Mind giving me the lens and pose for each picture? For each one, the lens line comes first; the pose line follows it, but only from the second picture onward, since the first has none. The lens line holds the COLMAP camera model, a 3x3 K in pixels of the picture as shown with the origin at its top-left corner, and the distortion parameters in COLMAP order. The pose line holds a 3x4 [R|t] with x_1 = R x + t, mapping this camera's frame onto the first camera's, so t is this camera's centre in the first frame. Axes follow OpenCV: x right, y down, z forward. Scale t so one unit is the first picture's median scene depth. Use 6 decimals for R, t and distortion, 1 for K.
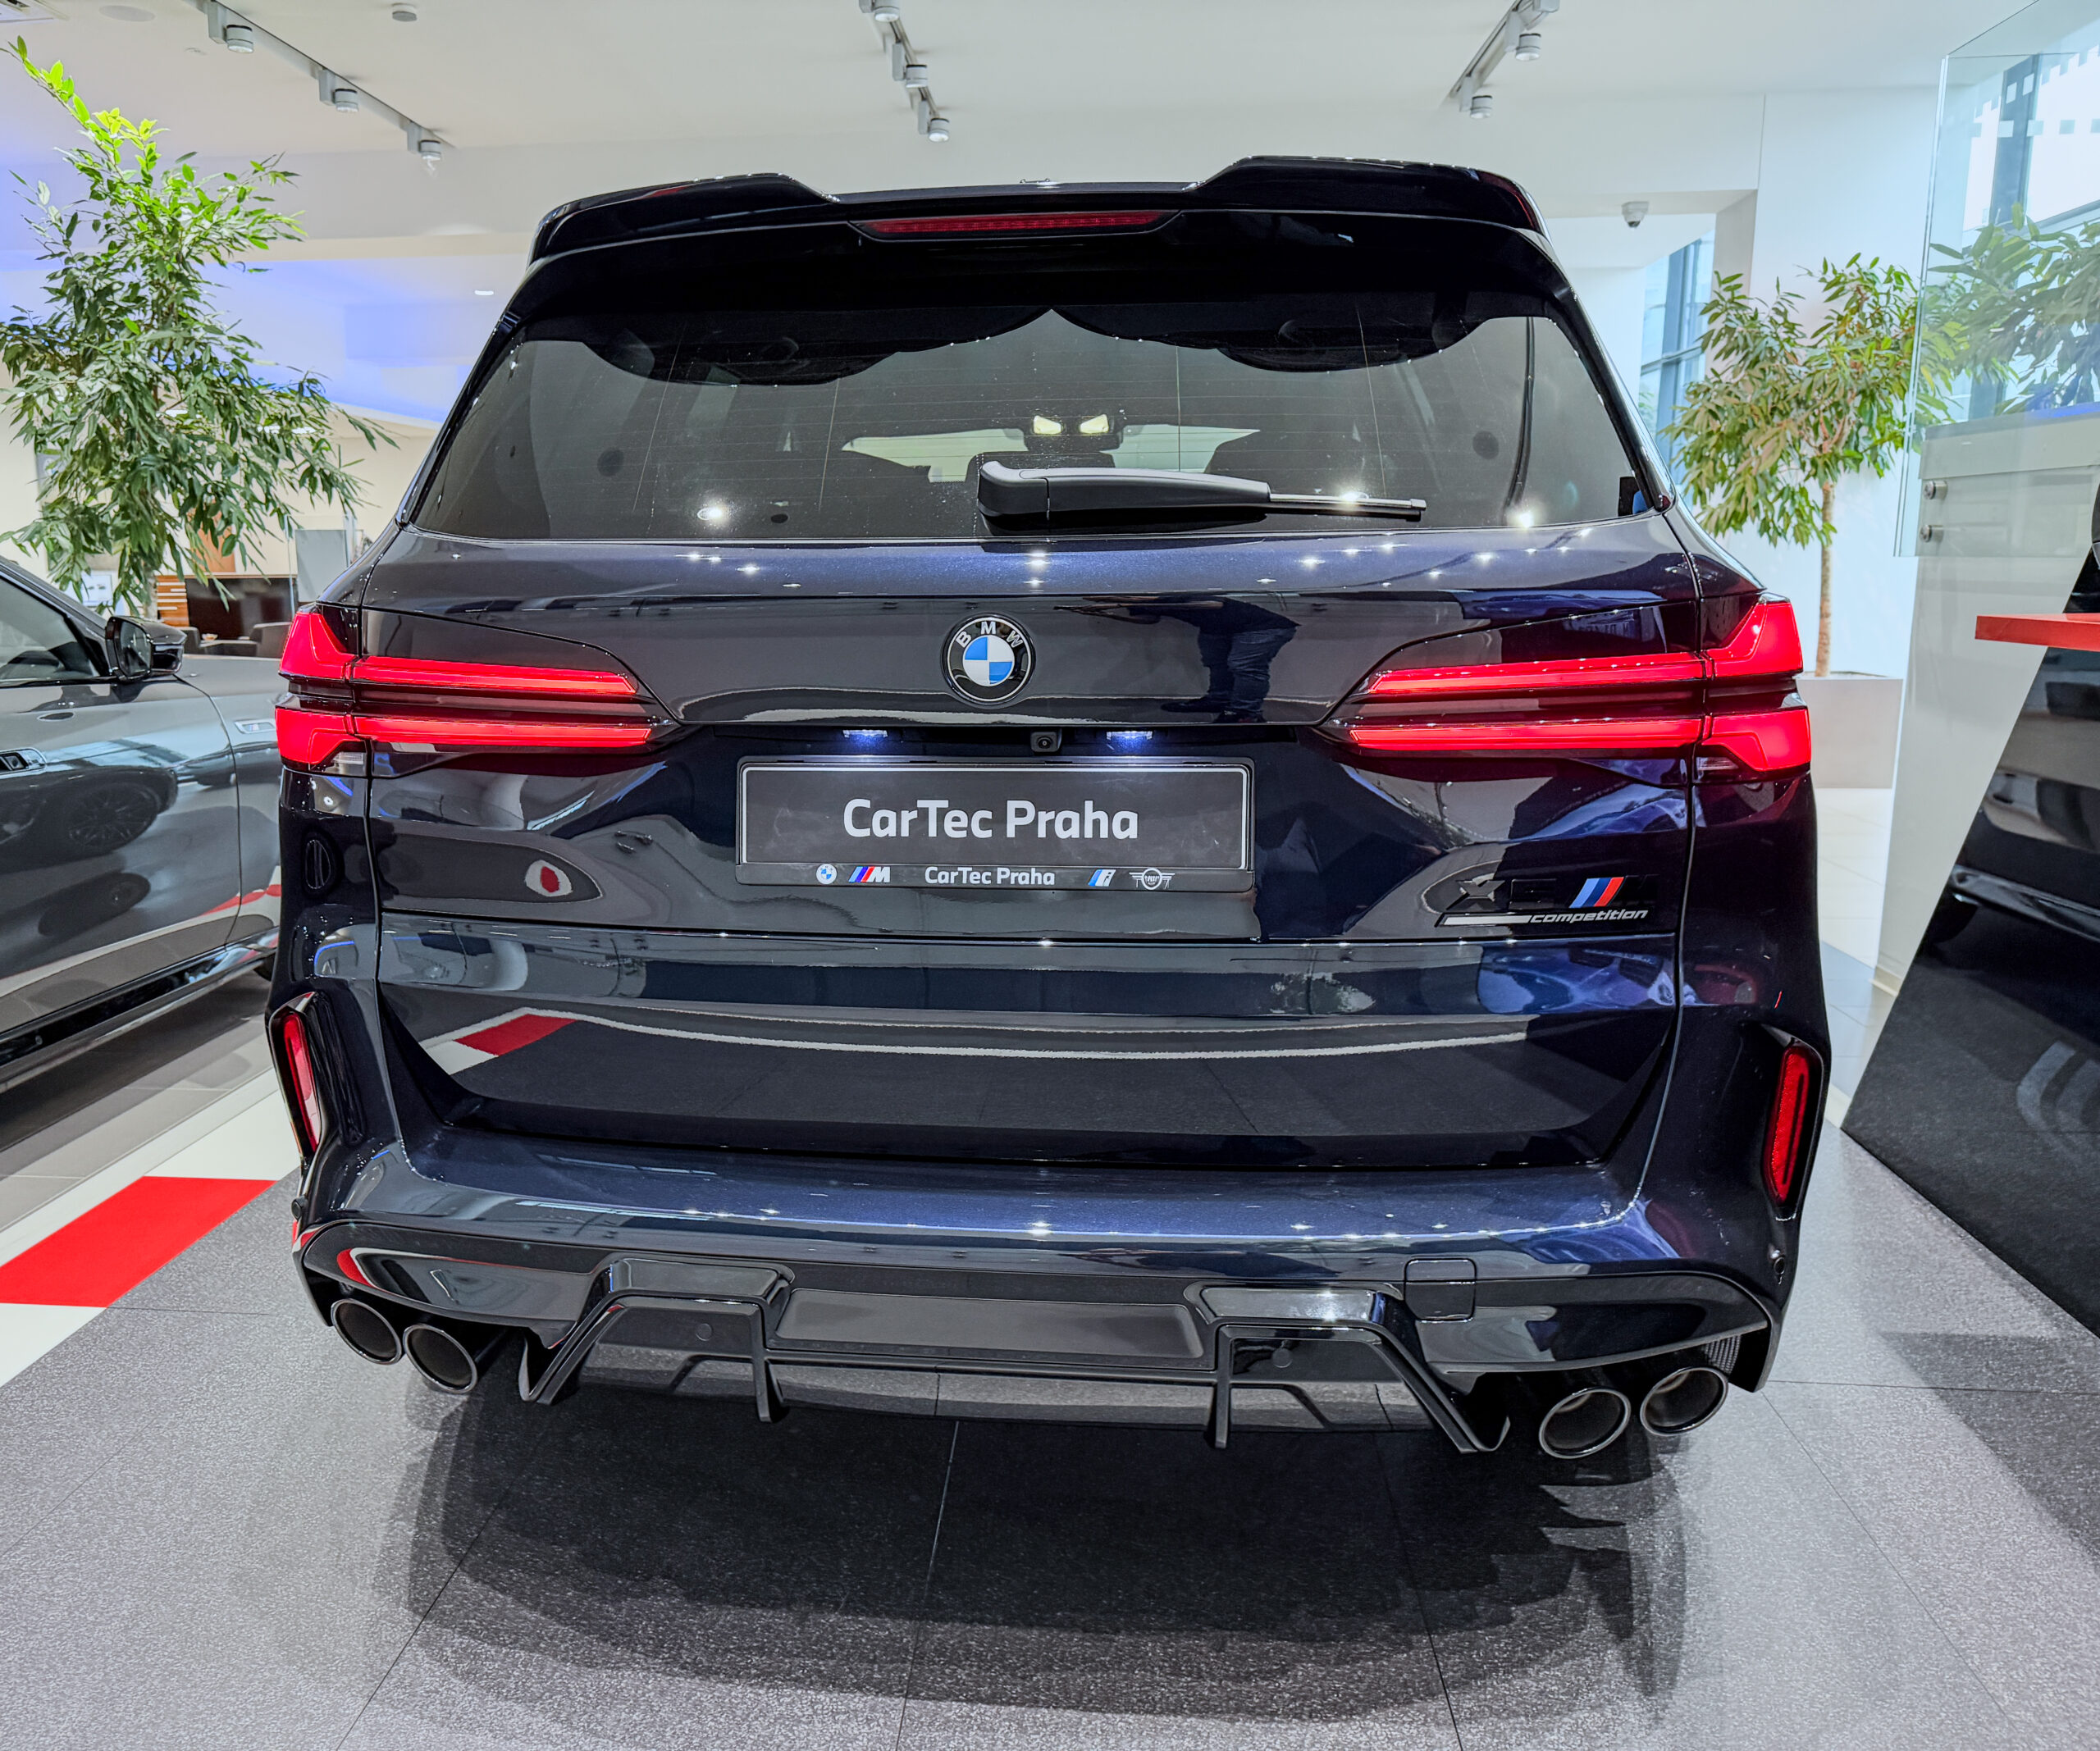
lens RADIAL K [[1719.2, 0, 1049.5], [0, 1719.2, 770.7], [0, 0, 1]] dist [0.003435, 0.000968]
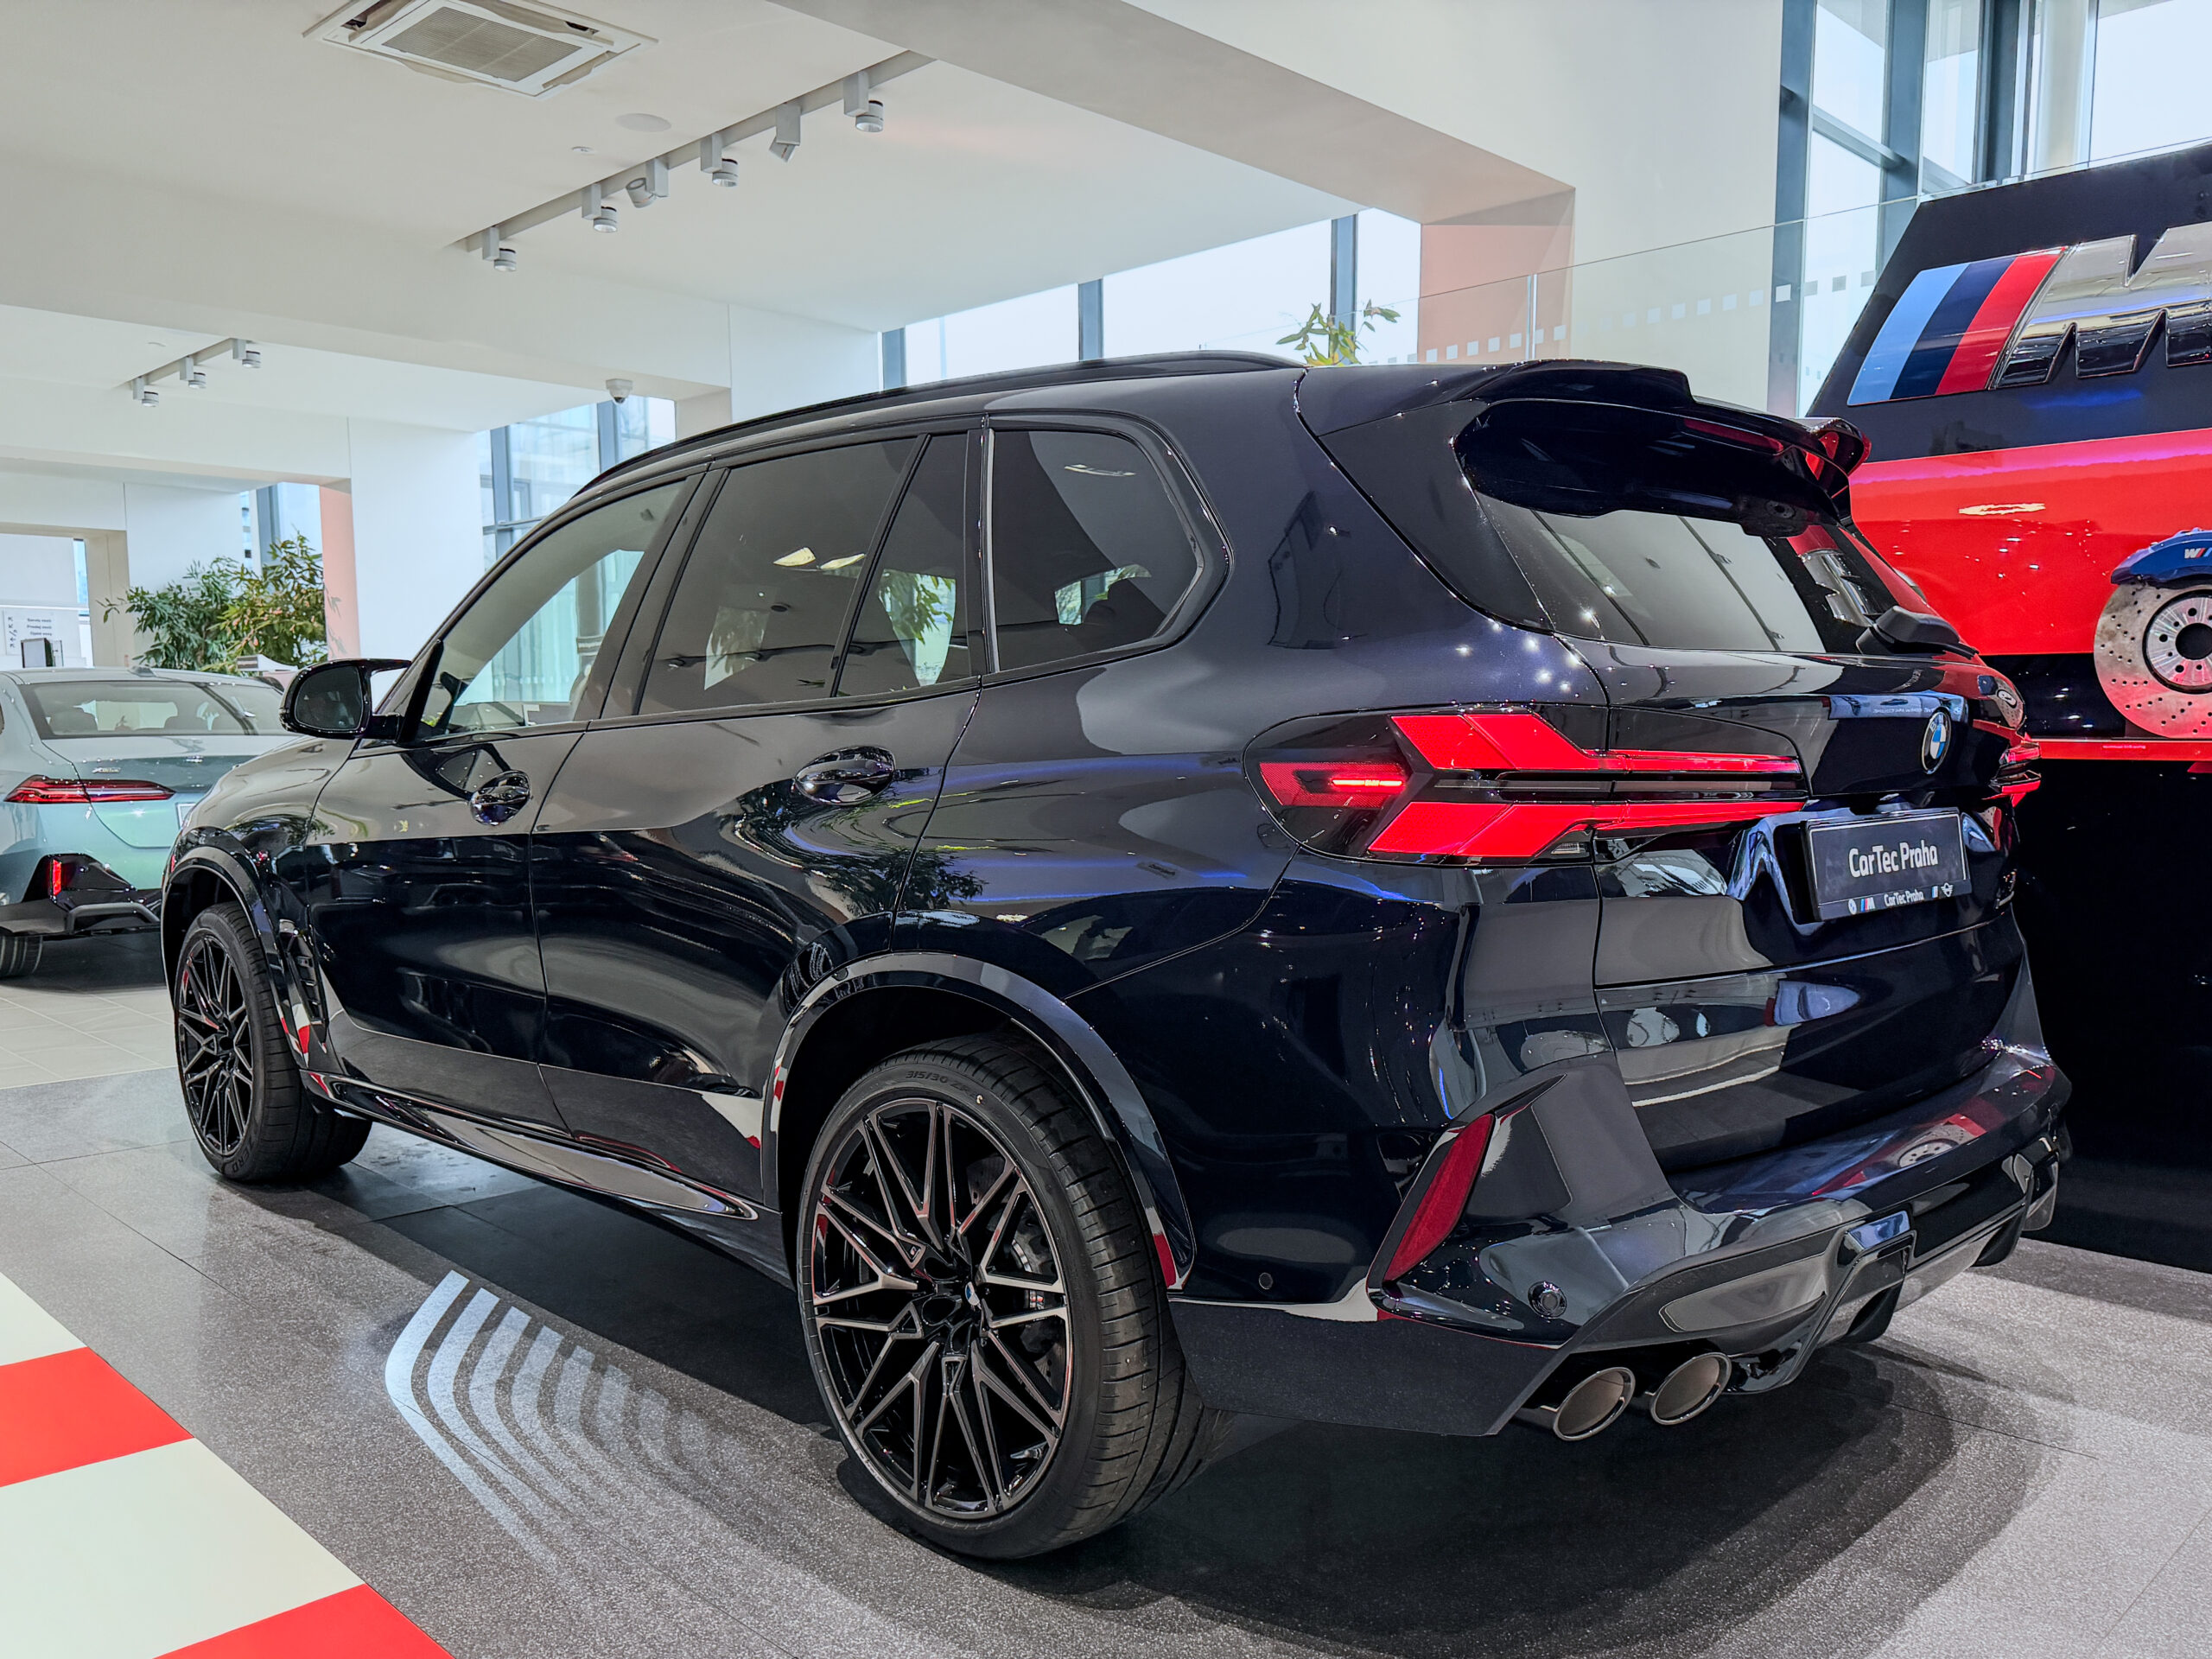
lens RADIAL K [[1773.8, 0, 1106.0], [0, 1773.8, 829.5], [0, 0, 1]] dist [-0.001000, -0.000670]
pose [[0.614433, -0.040122, 0.787948, -1.438160], [0.096089, 0.995077, -0.024260, -0.019081], [-0.783096, 0.090619, 0.615264, 0.565411]]
